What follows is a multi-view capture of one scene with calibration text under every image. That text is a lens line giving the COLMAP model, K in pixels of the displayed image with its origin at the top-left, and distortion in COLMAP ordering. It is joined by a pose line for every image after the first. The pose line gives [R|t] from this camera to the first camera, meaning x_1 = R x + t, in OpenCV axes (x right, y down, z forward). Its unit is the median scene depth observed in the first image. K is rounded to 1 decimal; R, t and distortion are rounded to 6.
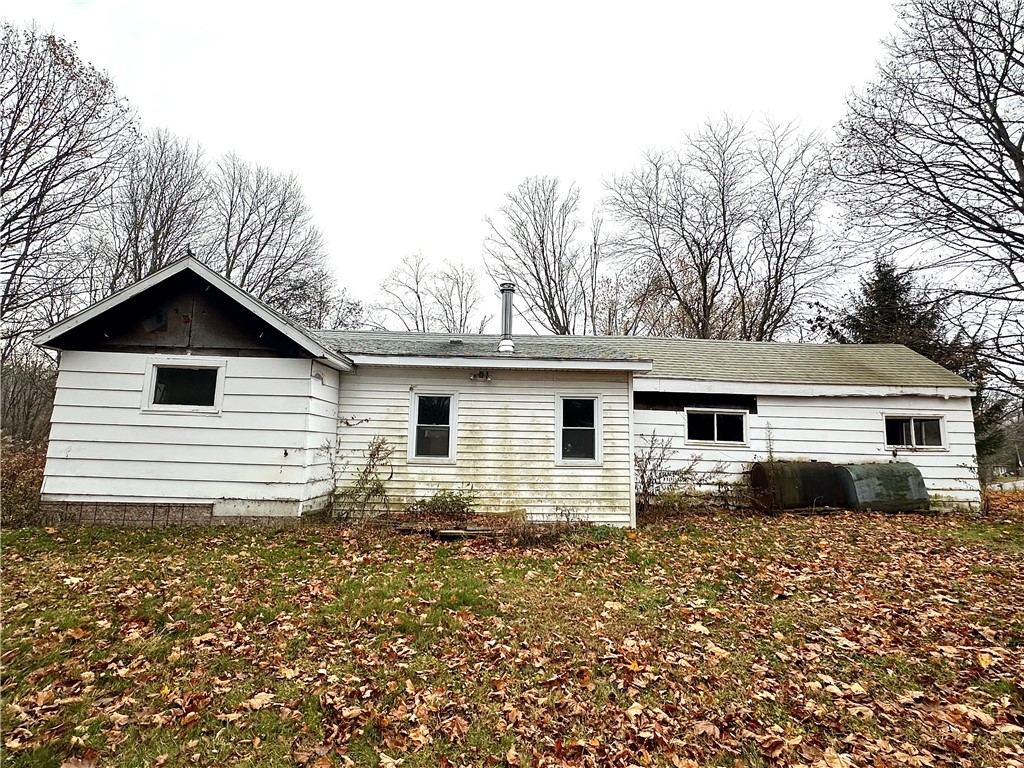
lens RADIAL K [[508.6, 0, 512.2], [0, 508.6, 384.5], [0, 0, 1]] dist [-0.004887, -0.000222]
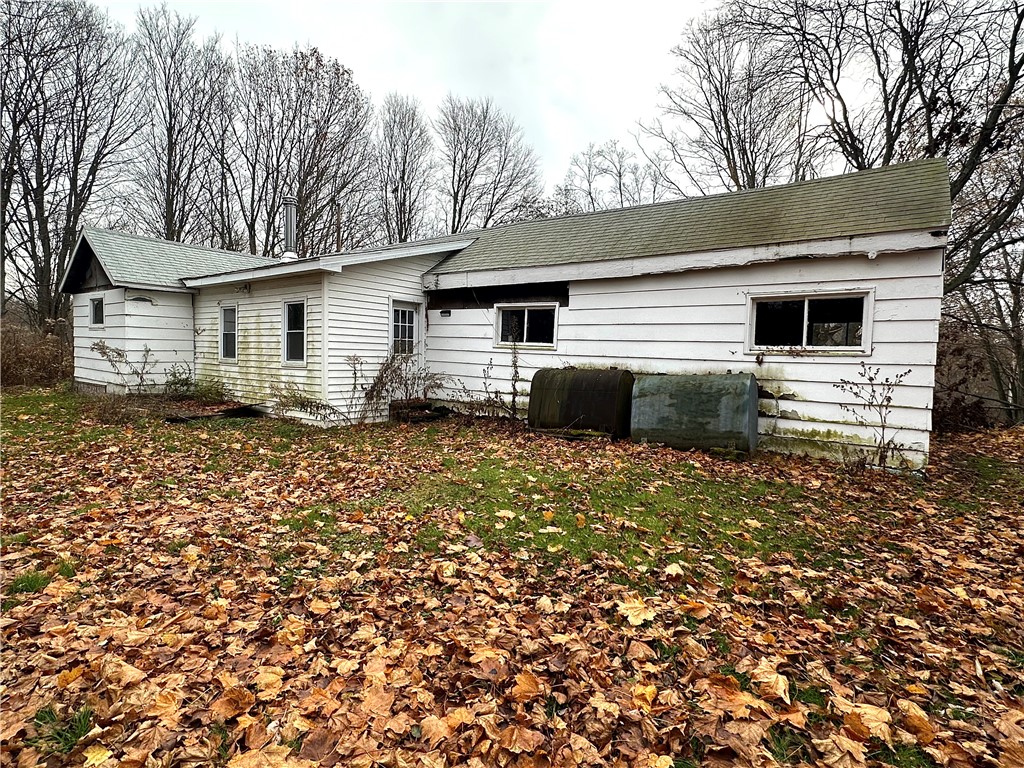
lens RADIAL K [[508.6, 0, 512.3], [0, 508.6, 381.6], [0, 0, 1]] dist [-0.004887, -0.000222]
pose [[0.799018, 0.031532, -0.600480, 0.877828], [0.071054, 0.986677, 0.146358, 0.051621], [0.597094, -0.159609, 0.786132, 0.334474]]
